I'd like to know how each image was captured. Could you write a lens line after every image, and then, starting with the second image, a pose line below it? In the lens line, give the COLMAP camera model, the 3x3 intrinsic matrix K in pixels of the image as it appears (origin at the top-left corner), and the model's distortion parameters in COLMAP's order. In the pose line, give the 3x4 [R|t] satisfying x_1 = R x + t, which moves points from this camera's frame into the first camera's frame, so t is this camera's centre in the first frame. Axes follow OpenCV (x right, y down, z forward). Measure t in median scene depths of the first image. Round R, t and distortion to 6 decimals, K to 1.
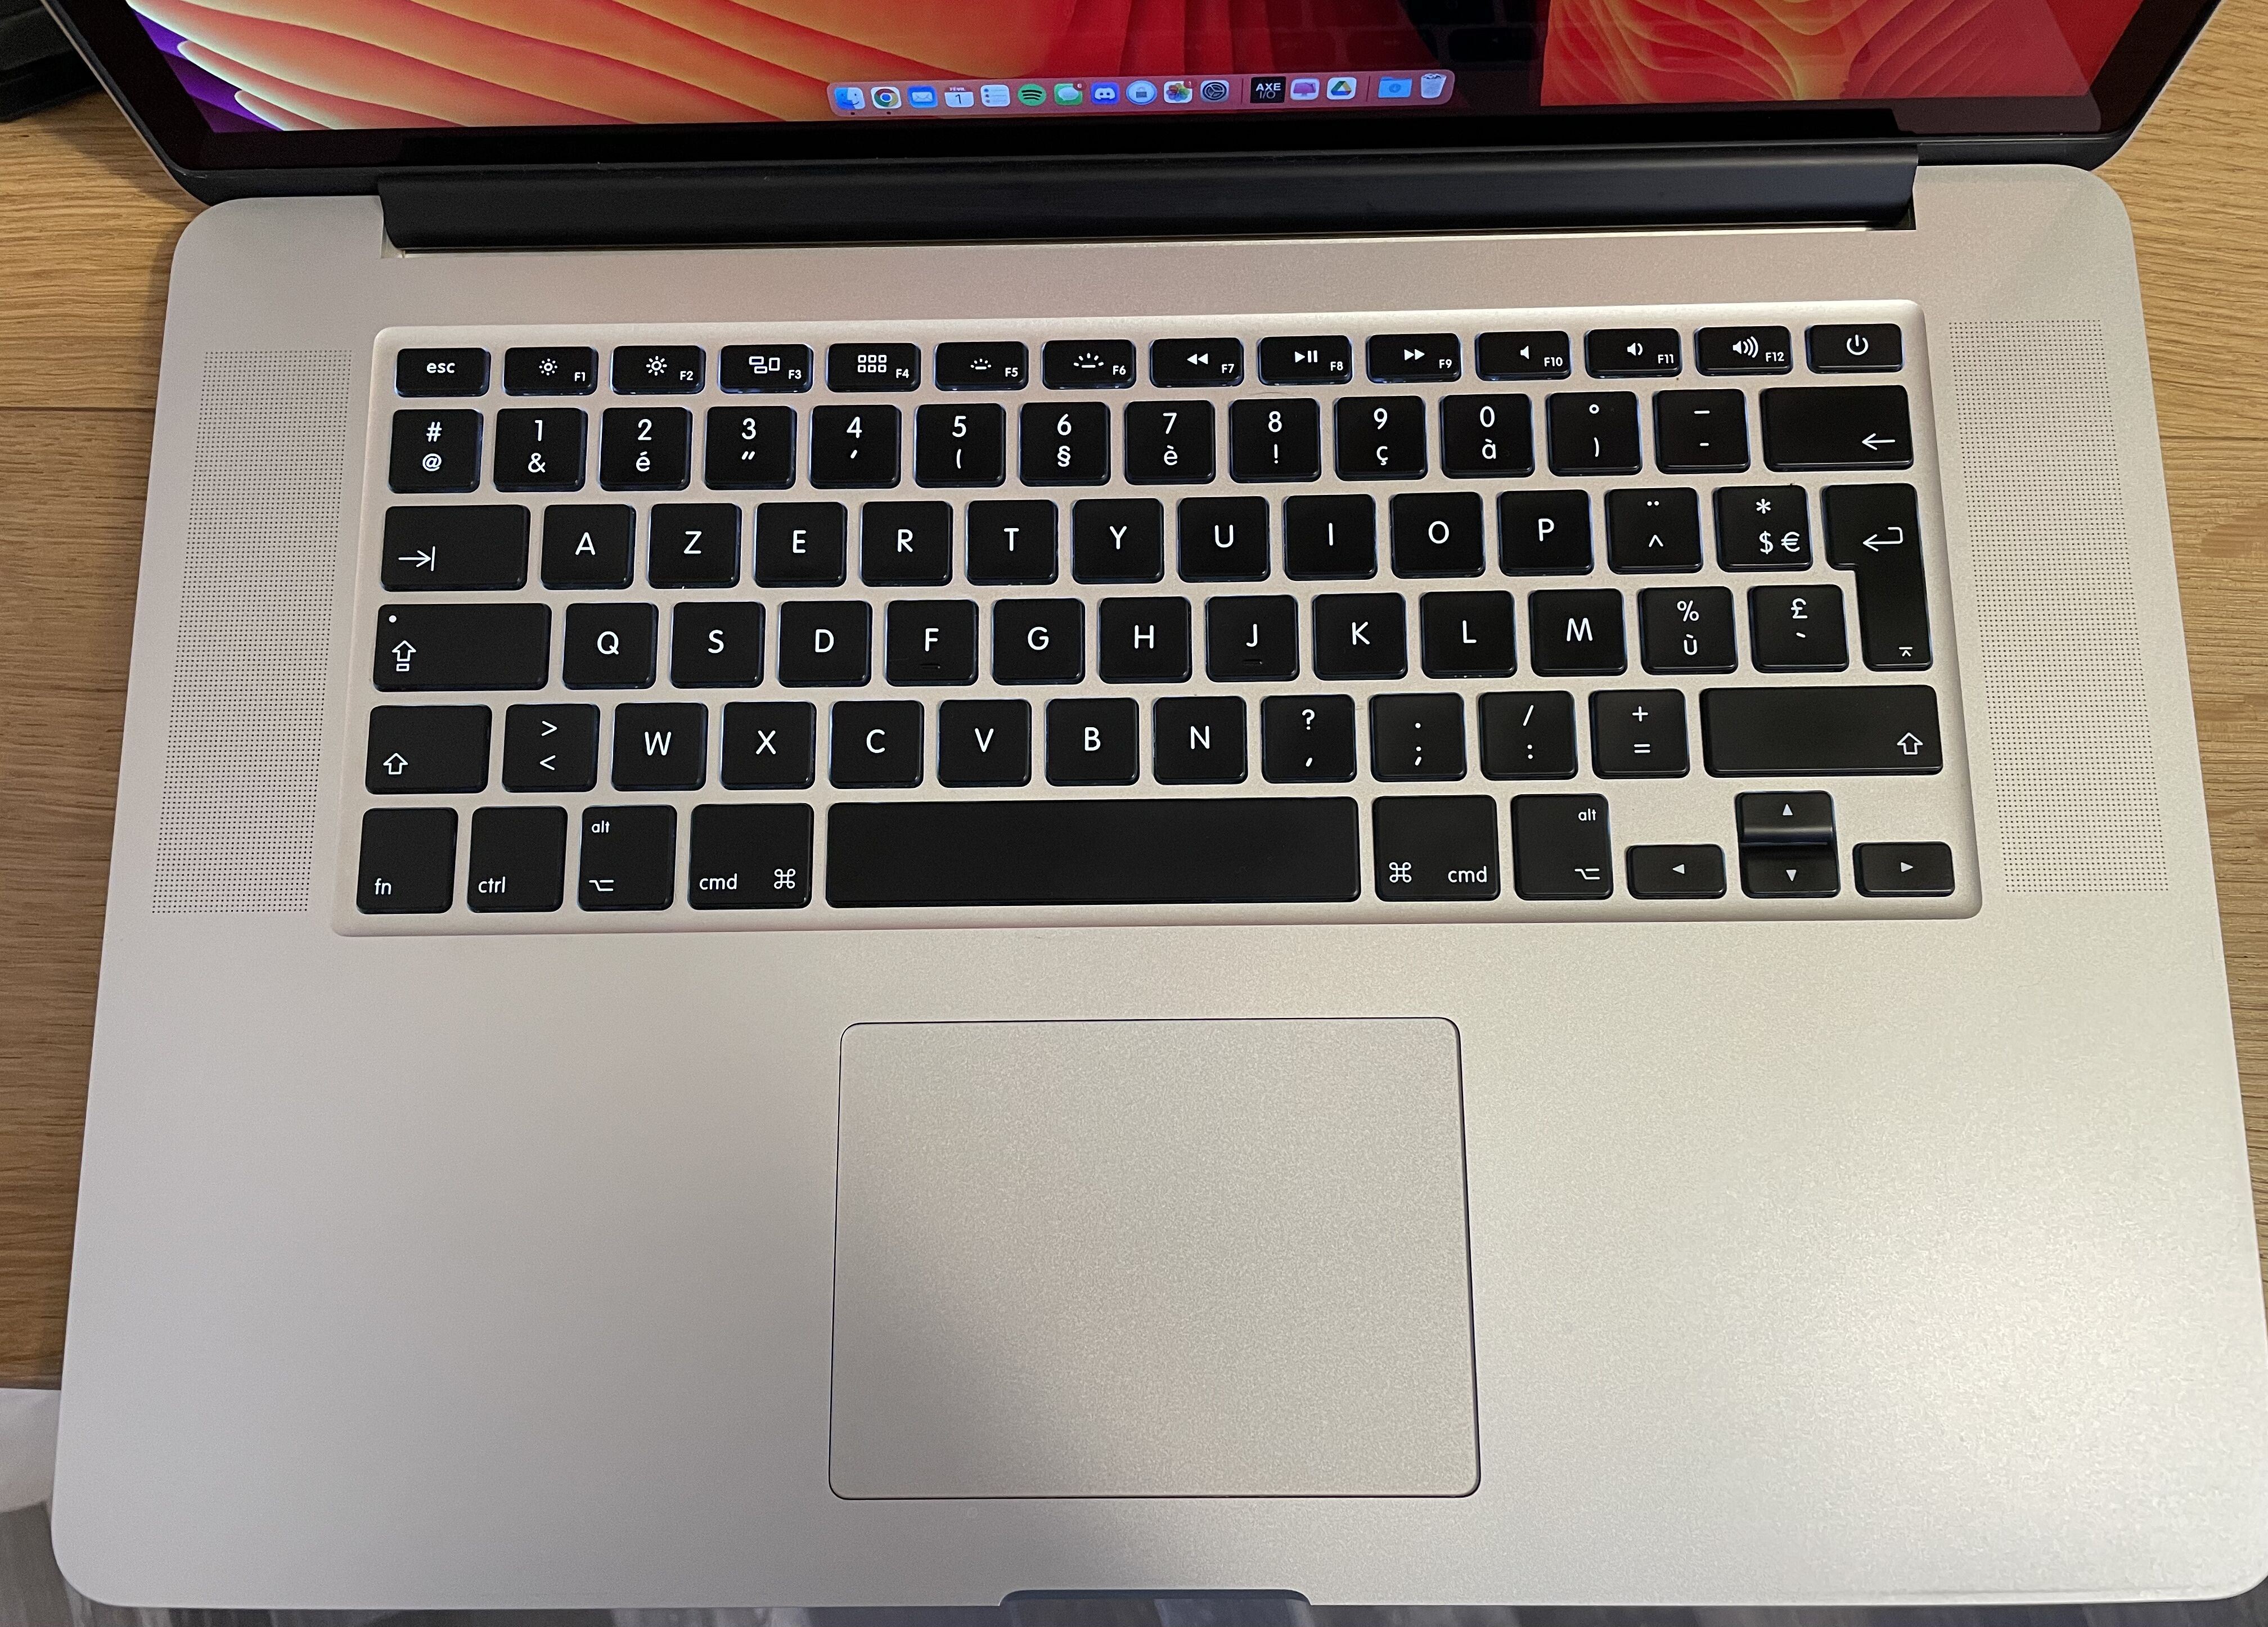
lens RADIAL K [[1712.5, 0, 1127.6], [0, 1712.5, 821.3], [0, 0, 1]] dist [0.039378, -0.025989]
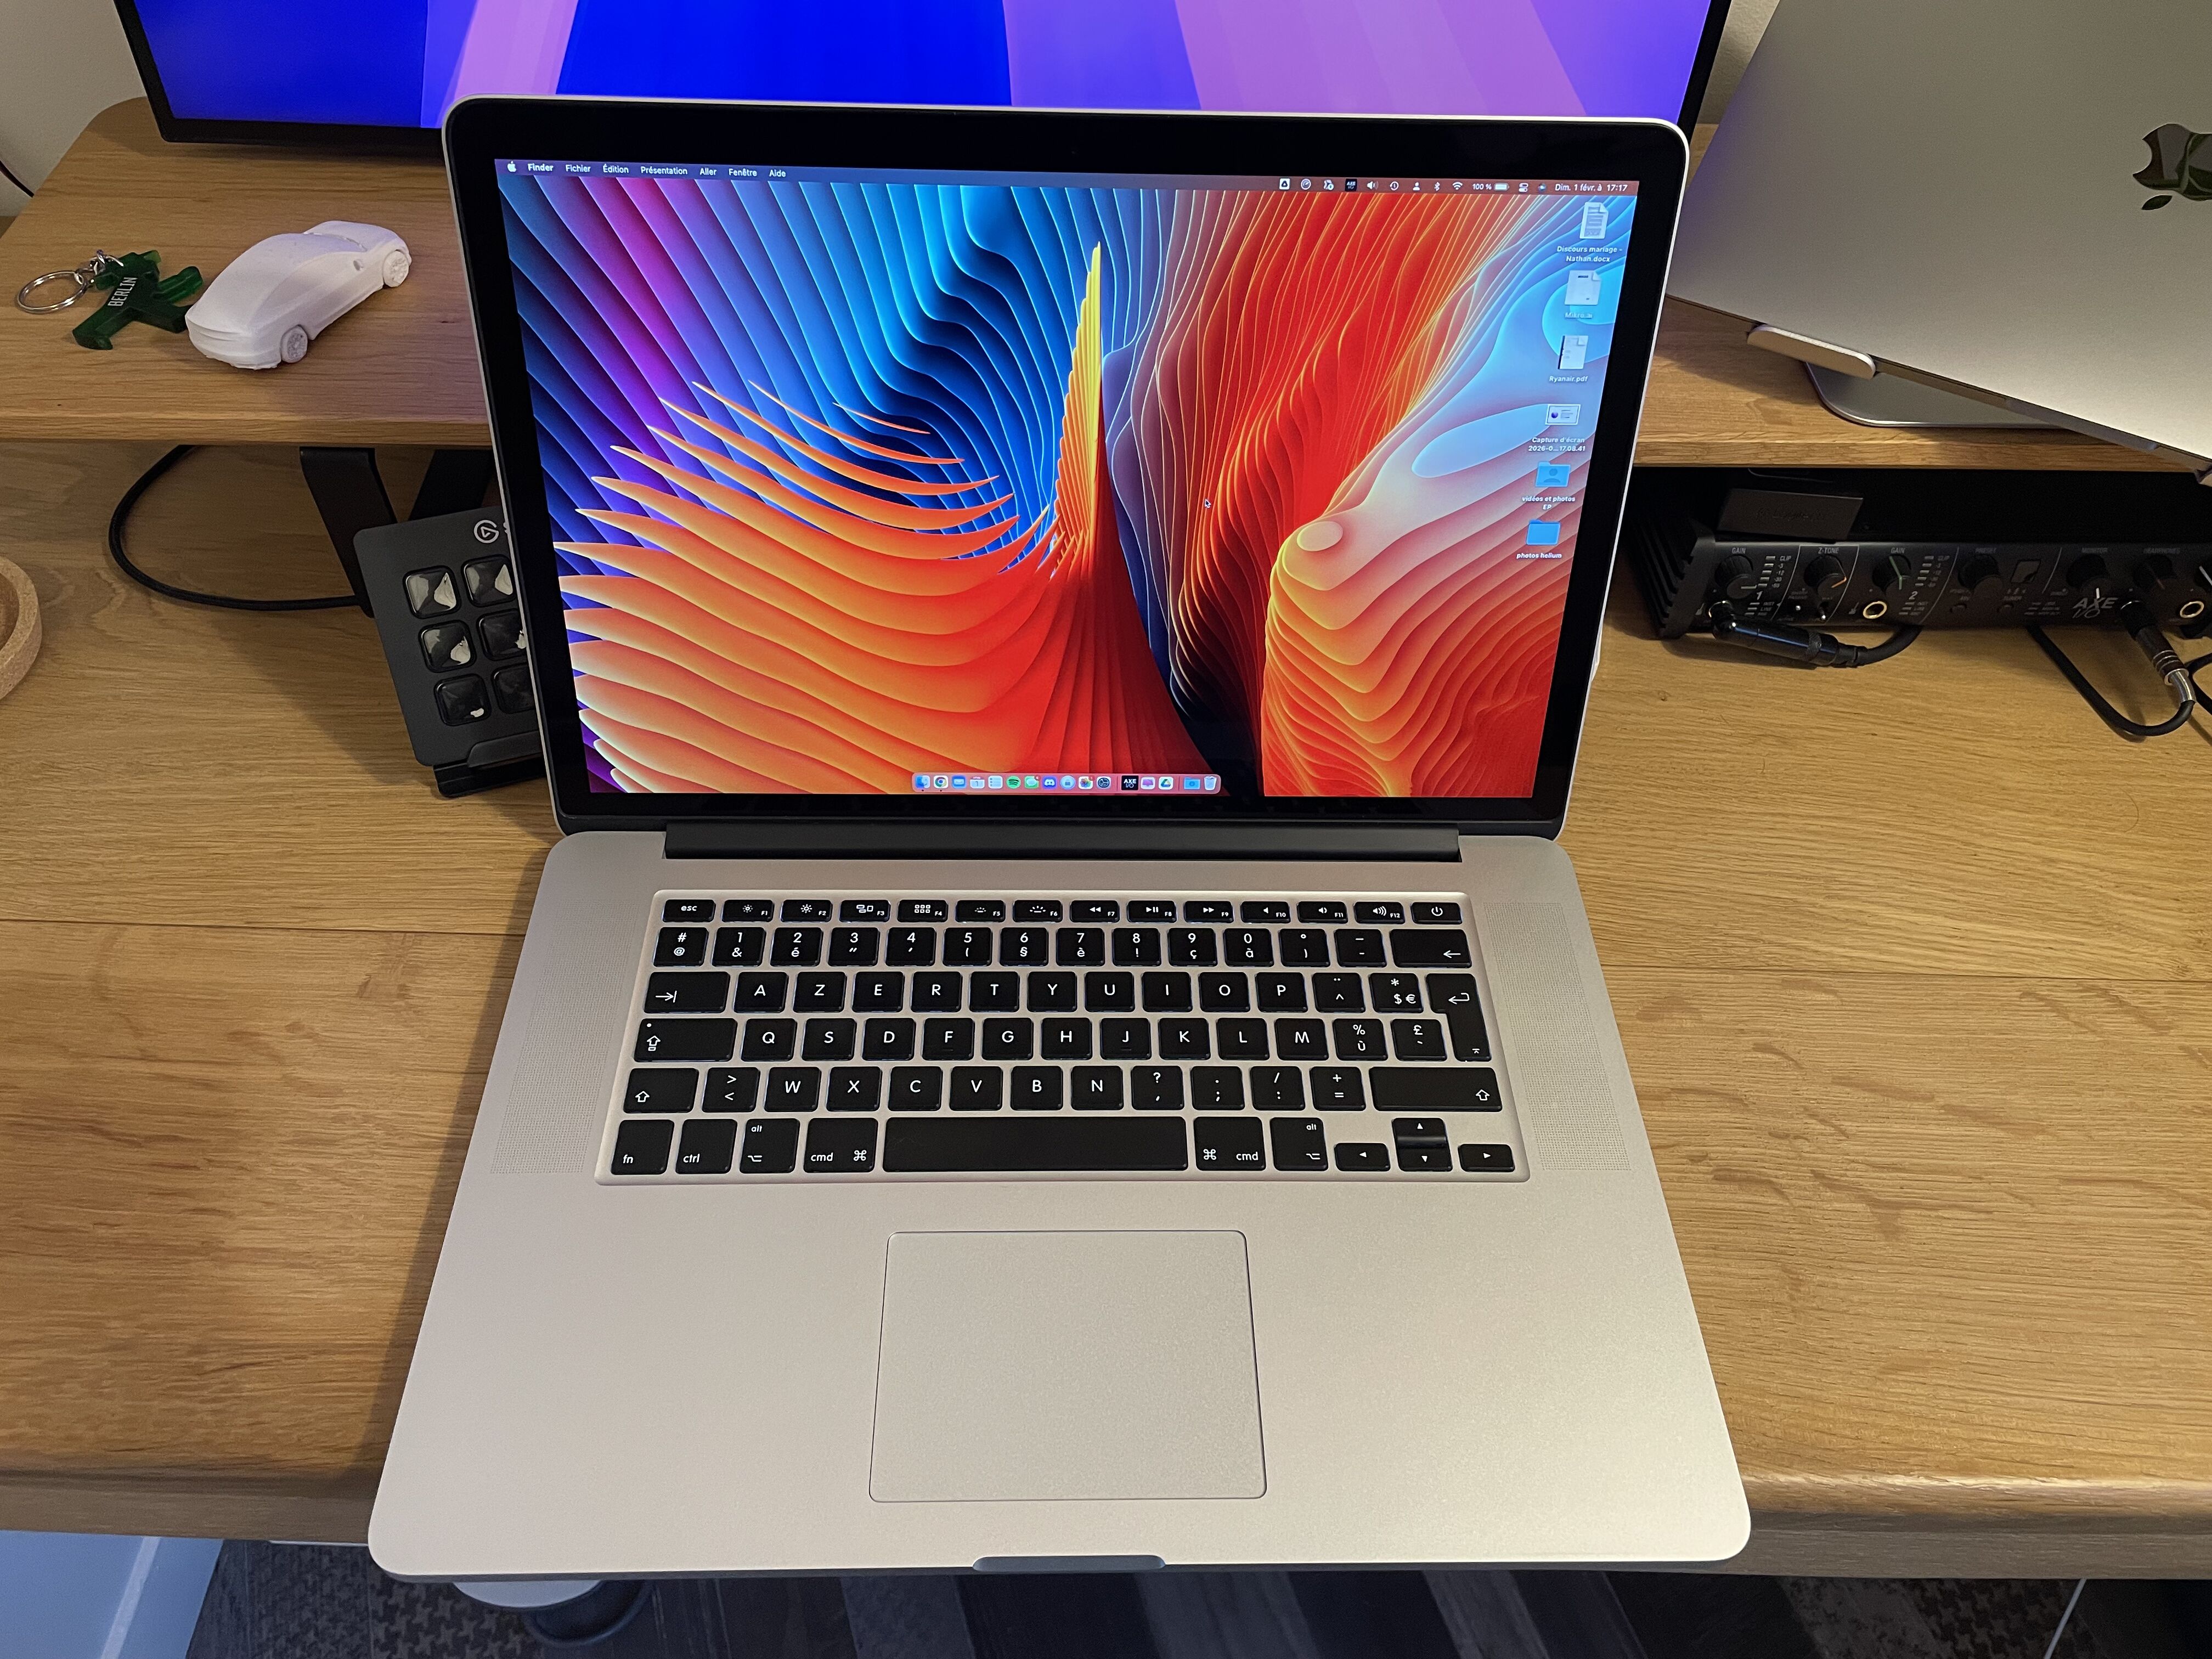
lens RADIAL K [[1666.9, 0, 1102.0], [0, 1666.9, 828.3], [0, 0, 1]] dist [-0.000574, 0.000030]
pose [[0.998584, 0.025998, 0.046422, -0.040146], [0.001762, 0.855854, -0.517214, 0.616332], [-0.053177, 0.516563, 0.854596, -0.628533]]
